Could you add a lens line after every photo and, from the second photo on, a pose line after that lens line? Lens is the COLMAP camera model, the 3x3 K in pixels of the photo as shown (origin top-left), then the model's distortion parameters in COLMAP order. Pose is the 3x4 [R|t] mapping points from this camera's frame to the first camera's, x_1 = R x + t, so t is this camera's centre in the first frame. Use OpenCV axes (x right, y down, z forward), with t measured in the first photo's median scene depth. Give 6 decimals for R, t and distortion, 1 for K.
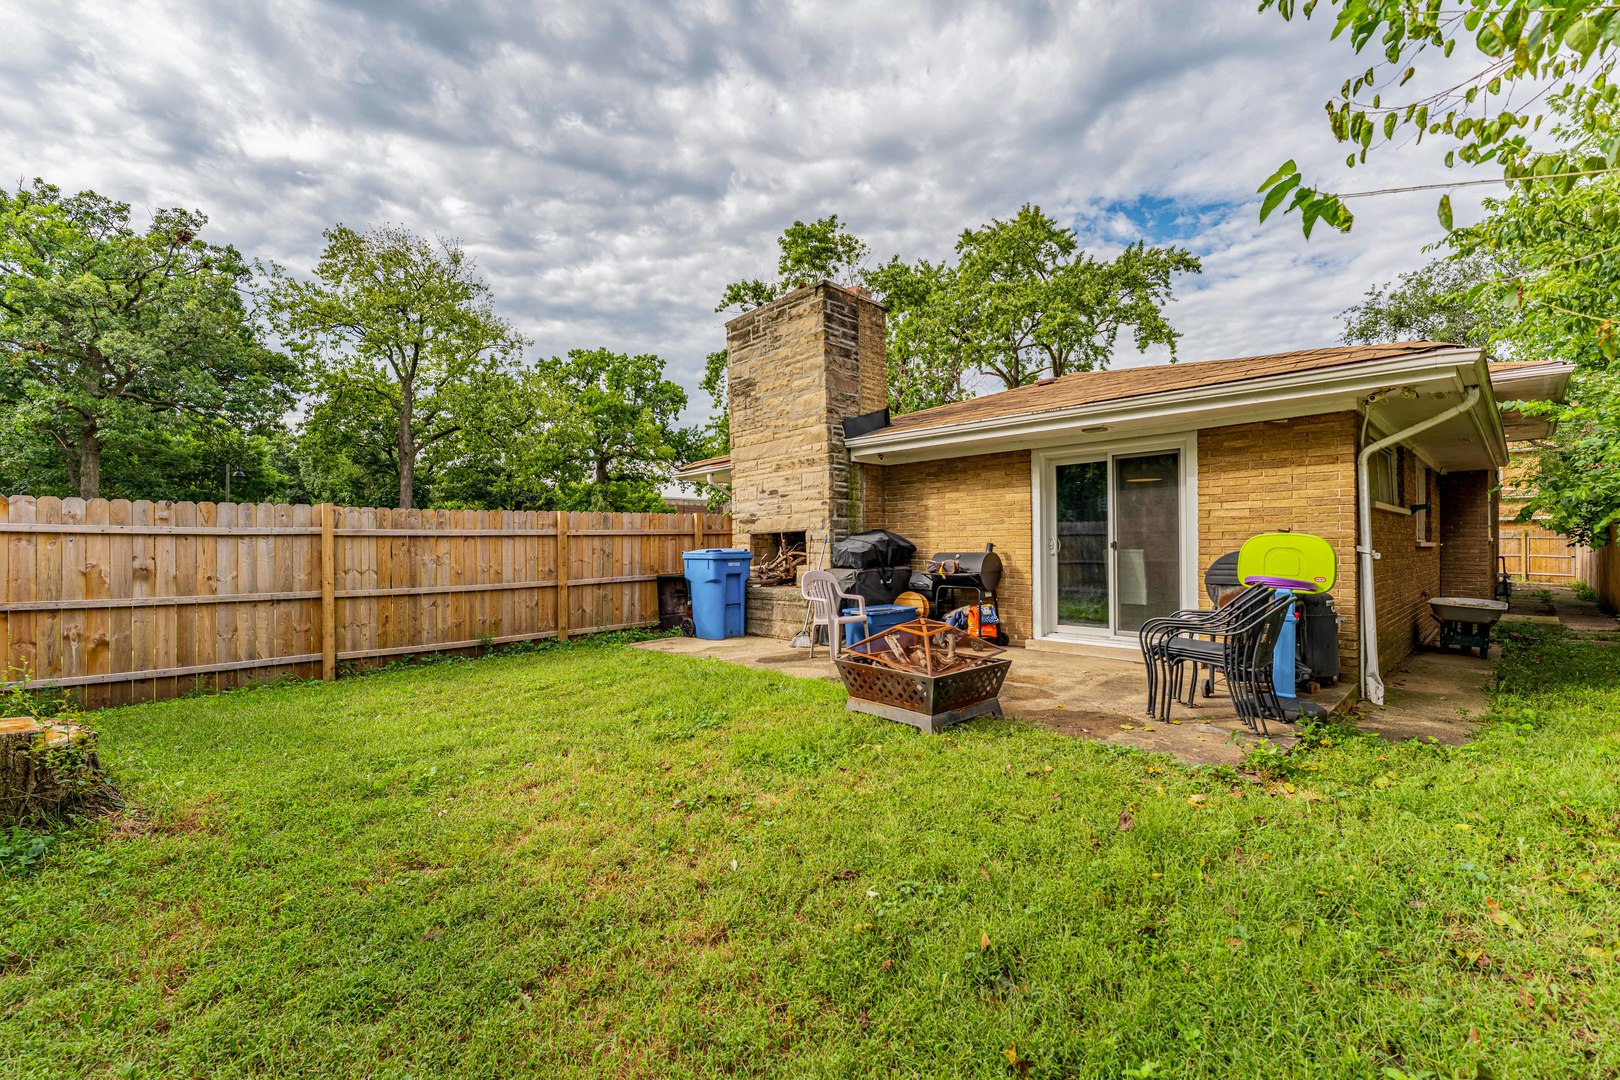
lens RADIAL K [[648.6, 0, 803.0], [0, 648.6, 542.1], [0, 0, 1]] dist [-0.001980, 0.000427]
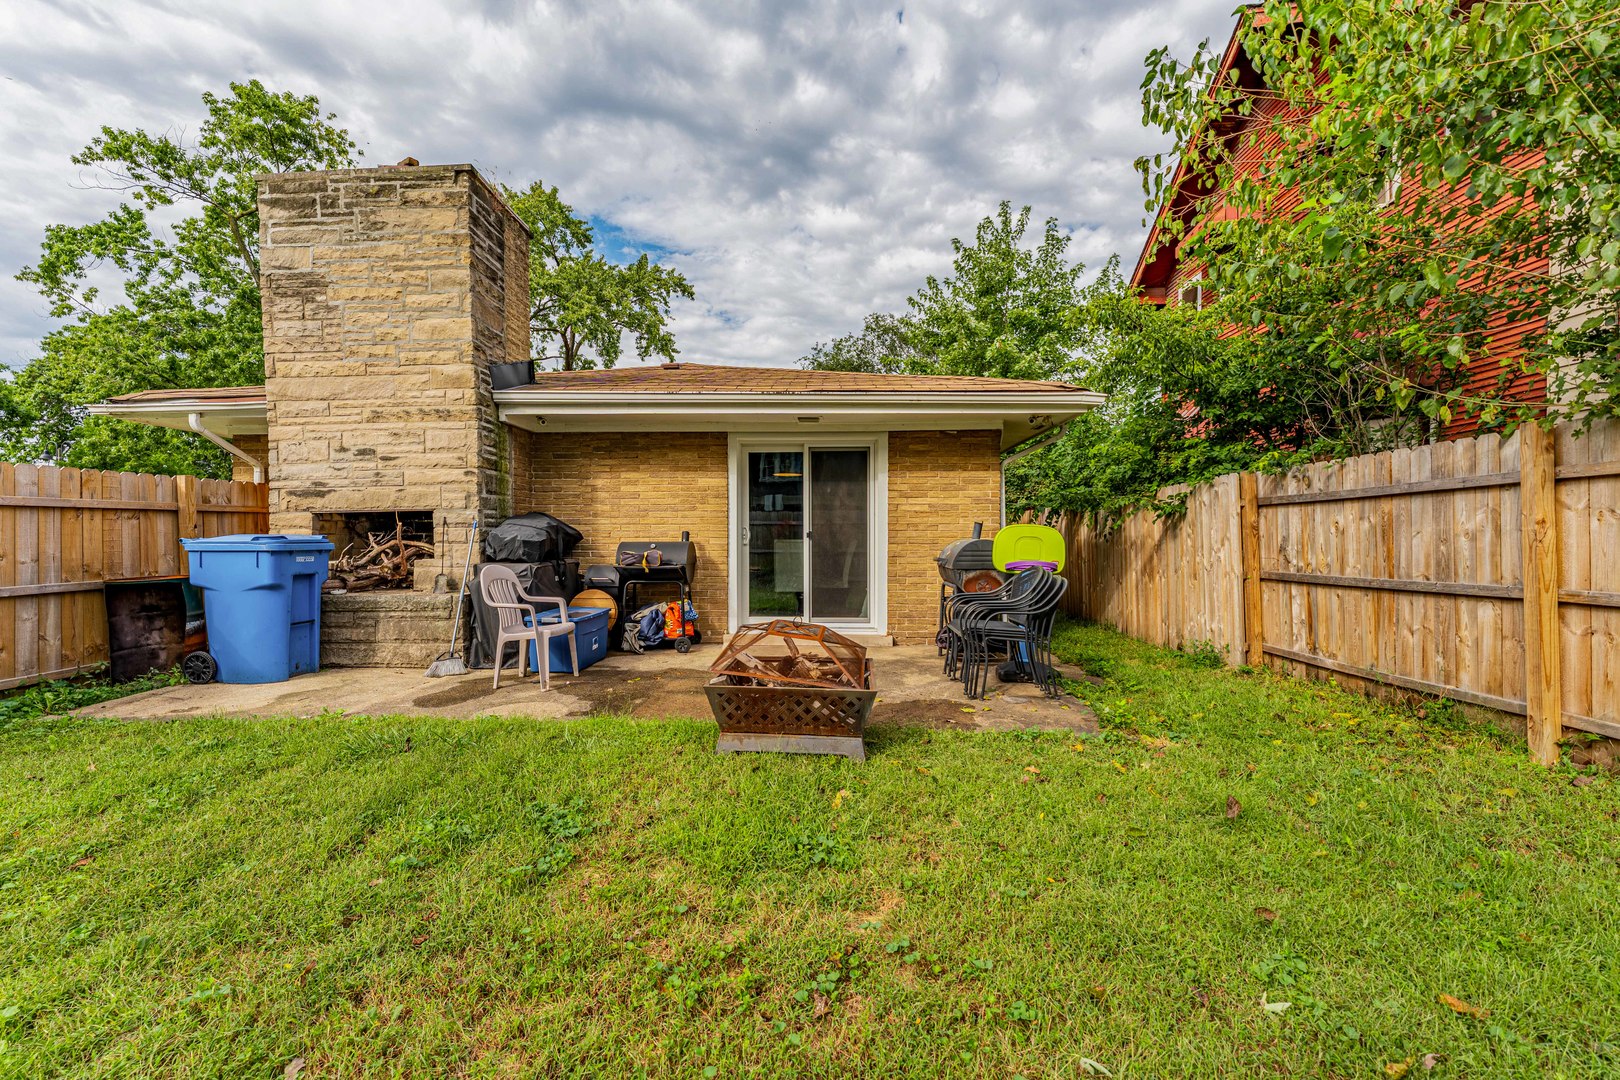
lens RADIAL K [[648.6, 0, 784.6], [0, 648.6, 543.9], [0, 0, 1]] dist [-0.001980, 0.000427]
pose [[0.730270, 0.002970, 0.683153, -0.197165], [-0.011737, 0.999898, 0.008199, 0.008653], [-0.683058, -0.014006, 0.730230, 0.216883]]
